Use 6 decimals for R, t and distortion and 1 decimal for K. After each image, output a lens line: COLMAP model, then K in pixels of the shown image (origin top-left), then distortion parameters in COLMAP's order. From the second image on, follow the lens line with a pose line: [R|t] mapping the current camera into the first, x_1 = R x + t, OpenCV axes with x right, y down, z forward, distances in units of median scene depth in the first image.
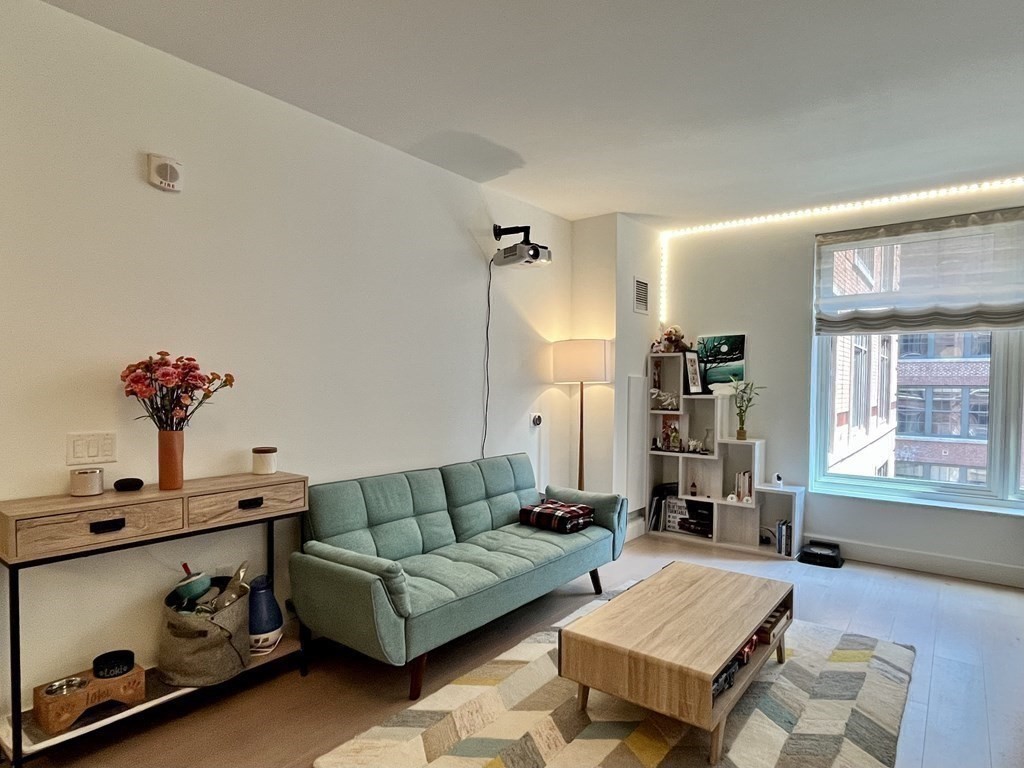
lens RADIAL K [[575.6, 0, 503.0], [0, 575.6, 403.0], [0, 0, 1]] dist [0.002231, -0.002588]
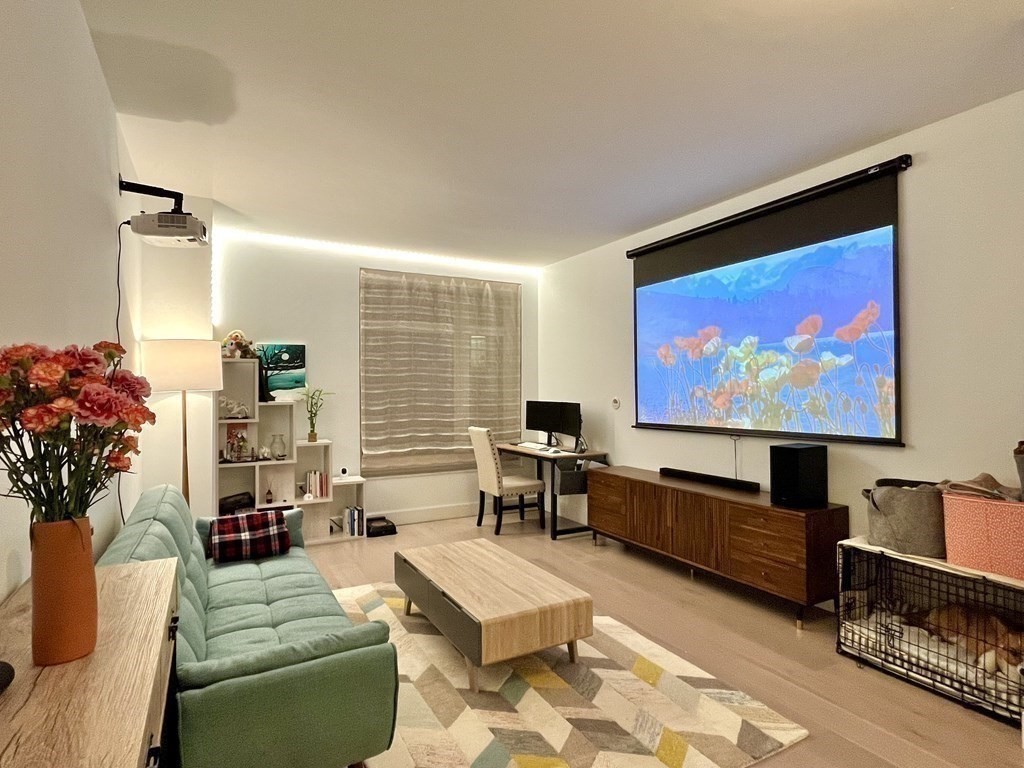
lens RADIAL K [[540.9, 0, 510.1], [0, 540.9, 390.4], [0, 0, 1]] dist [0.007032, -0.000024]
pose [[0.406498, -0.010361, 0.913593, -0.366389], [0.035386, 0.999364, -0.004411, -0.015245], [-0.912966, 0.034122, 0.406606, 0.239453]]
